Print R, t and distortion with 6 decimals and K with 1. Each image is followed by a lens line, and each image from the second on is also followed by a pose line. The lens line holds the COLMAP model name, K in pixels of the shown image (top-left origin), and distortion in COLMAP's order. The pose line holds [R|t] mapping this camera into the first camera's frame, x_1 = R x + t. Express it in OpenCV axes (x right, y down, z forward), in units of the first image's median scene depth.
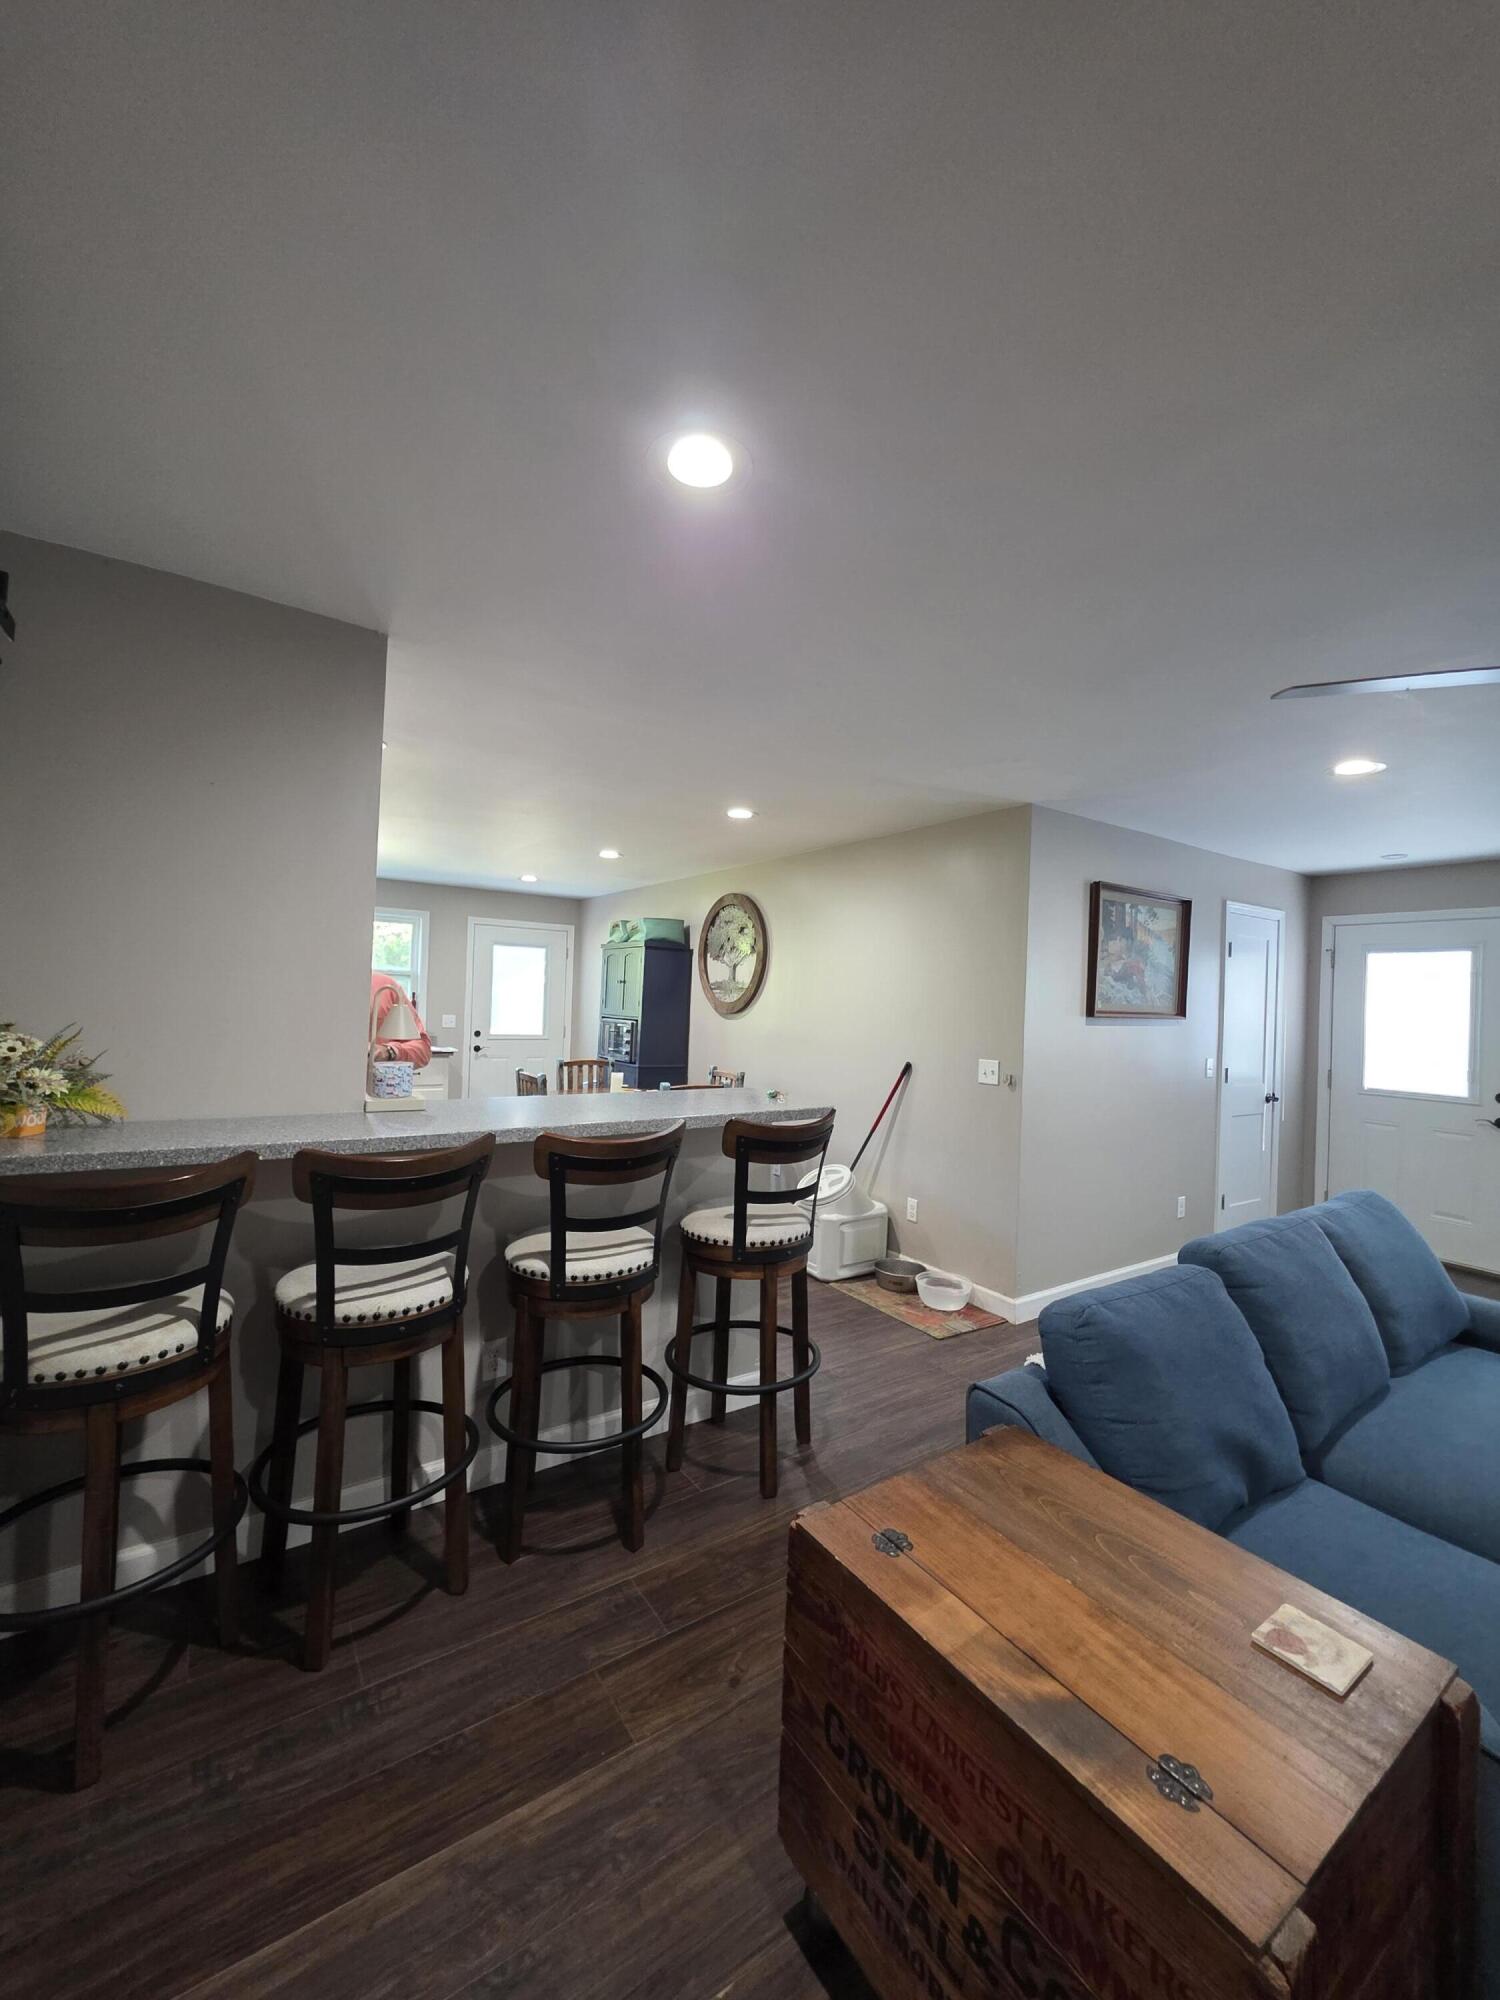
lens RADIAL K [[800.9, 0, 750.0], [0, 800.9, 1000.0], [0, 0, 1]] dist [-0.000976, -0.000084]
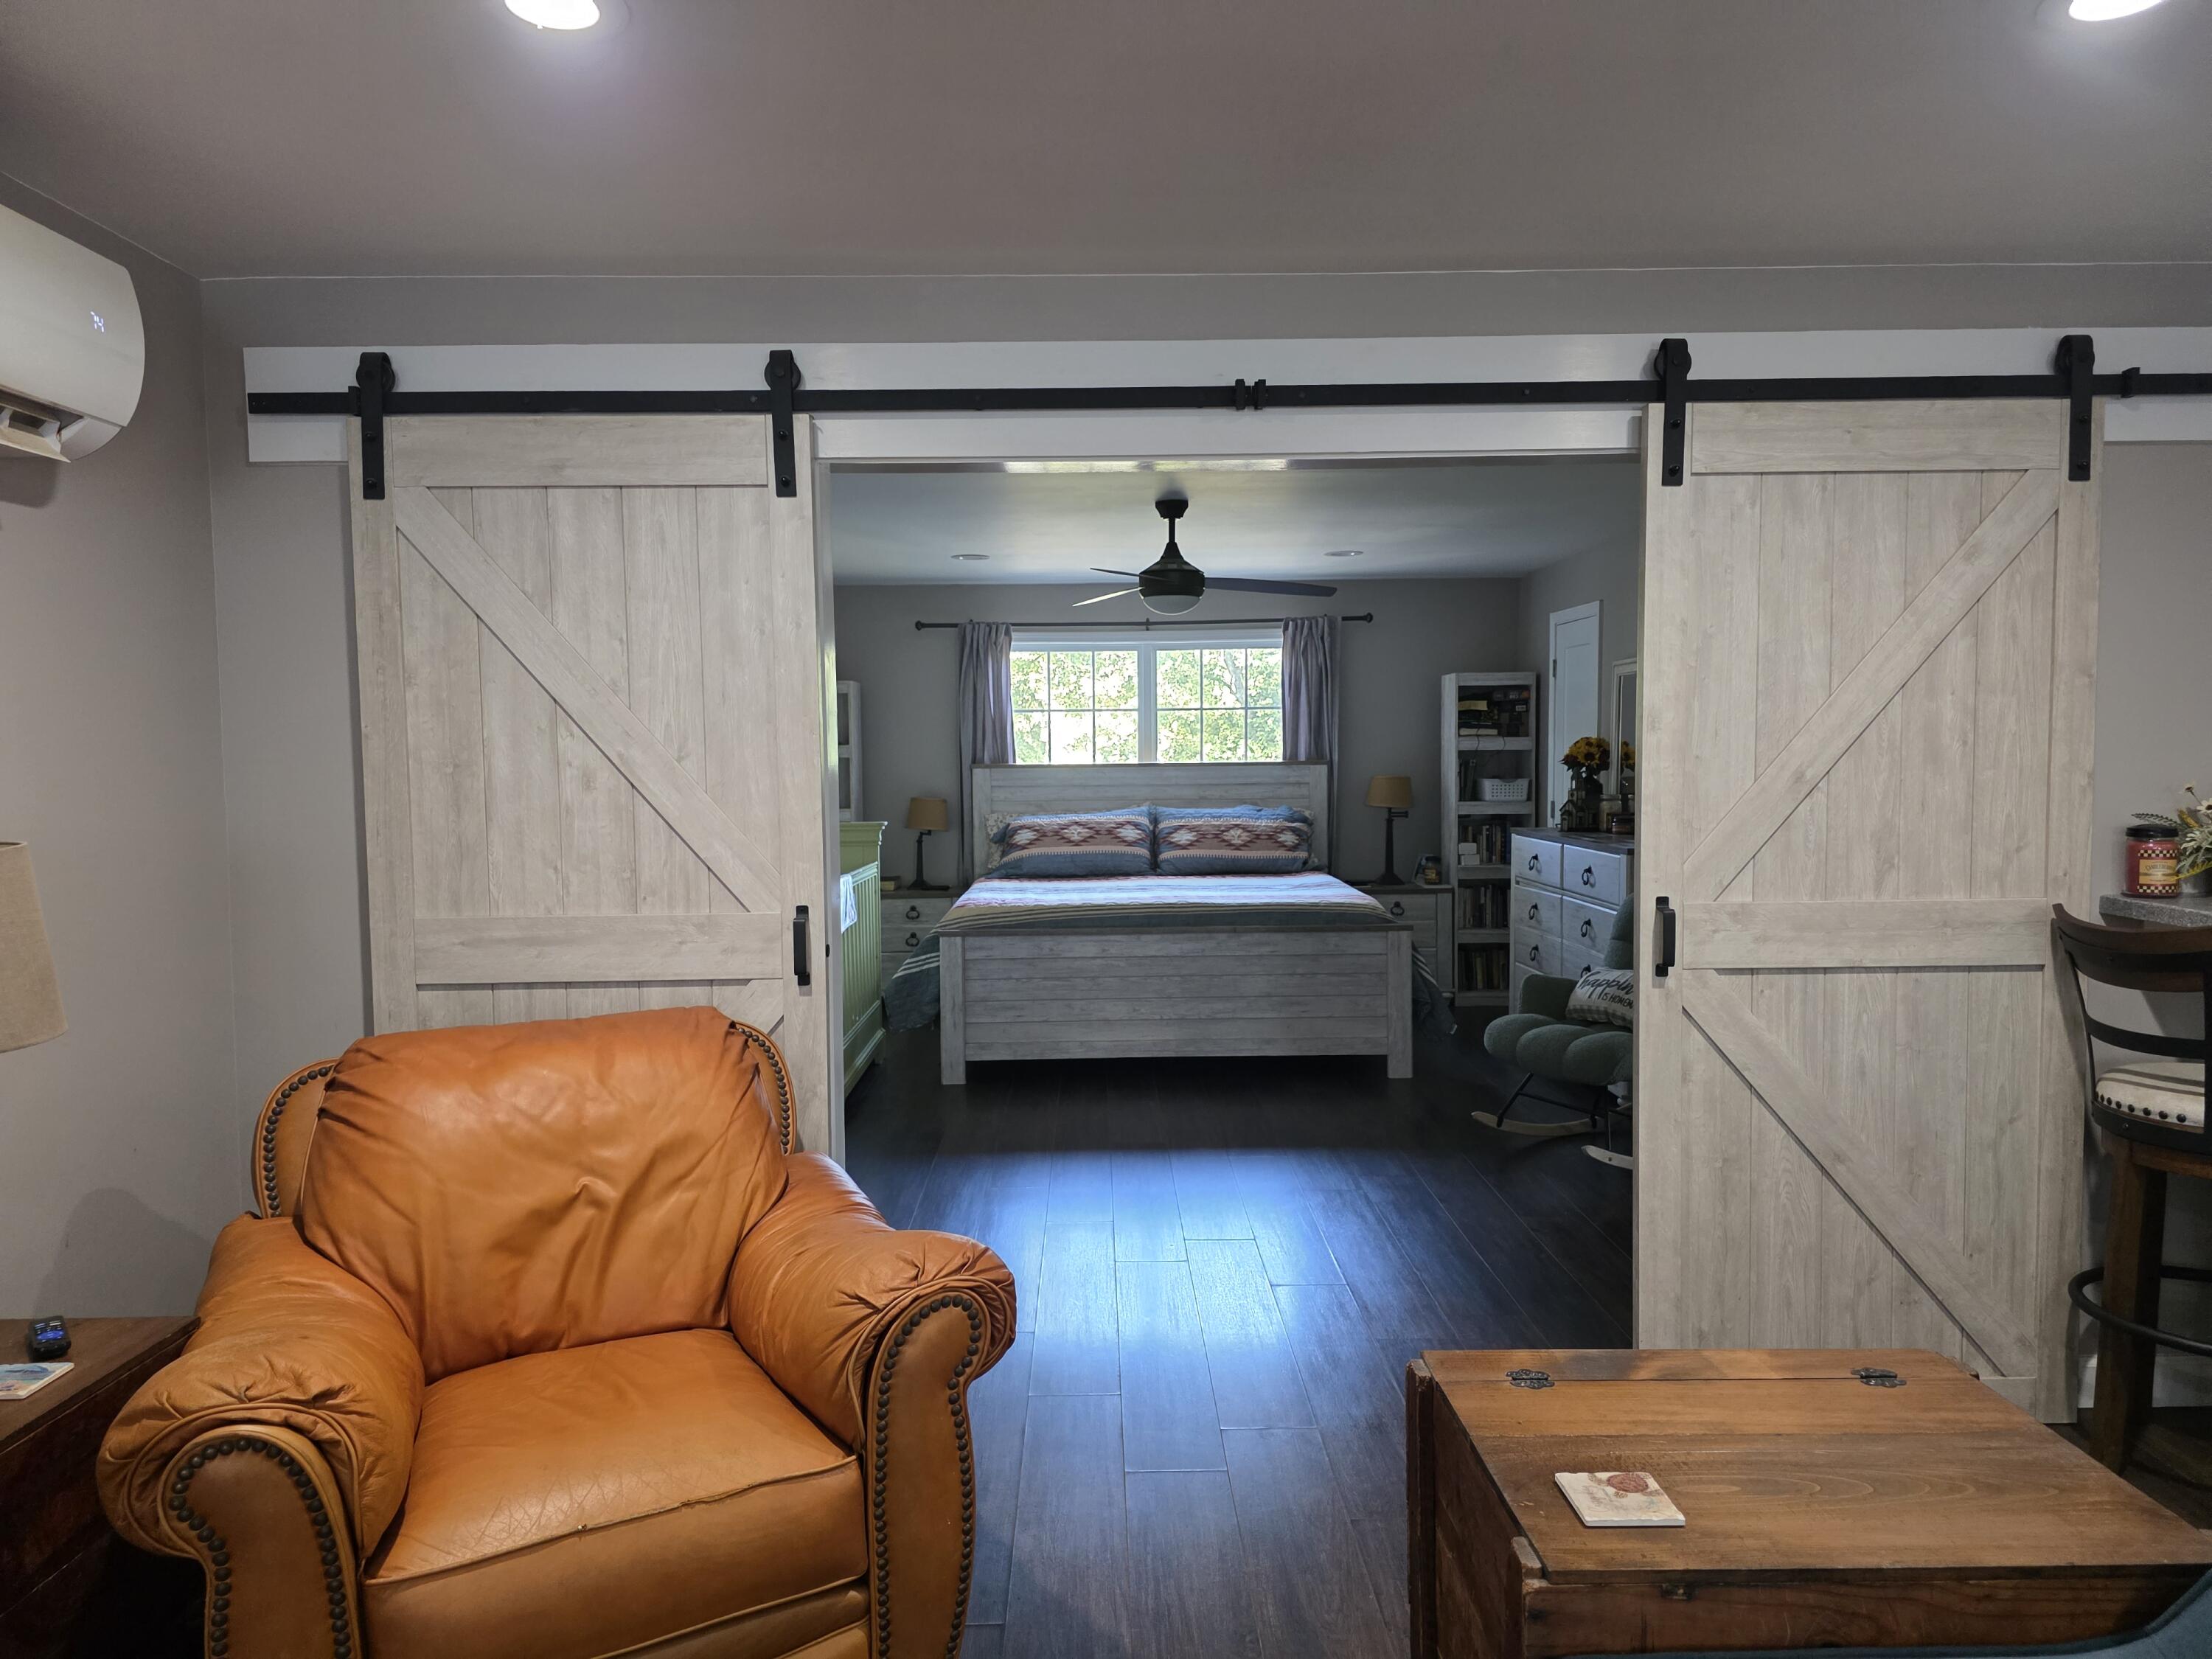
lens RADIAL K [[1474.6, 0, 1106.0], [0, 1474.6, 829.5], [0, 0, 1]] dist [0.000196, 0.000121]
pose [[-0.559483, 0.015731, -0.828692, 2.245720], [-0.003726, 0.999762, 0.021494, 0.084206], [0.828833, 0.015114, -0.559291, 1.400029]]
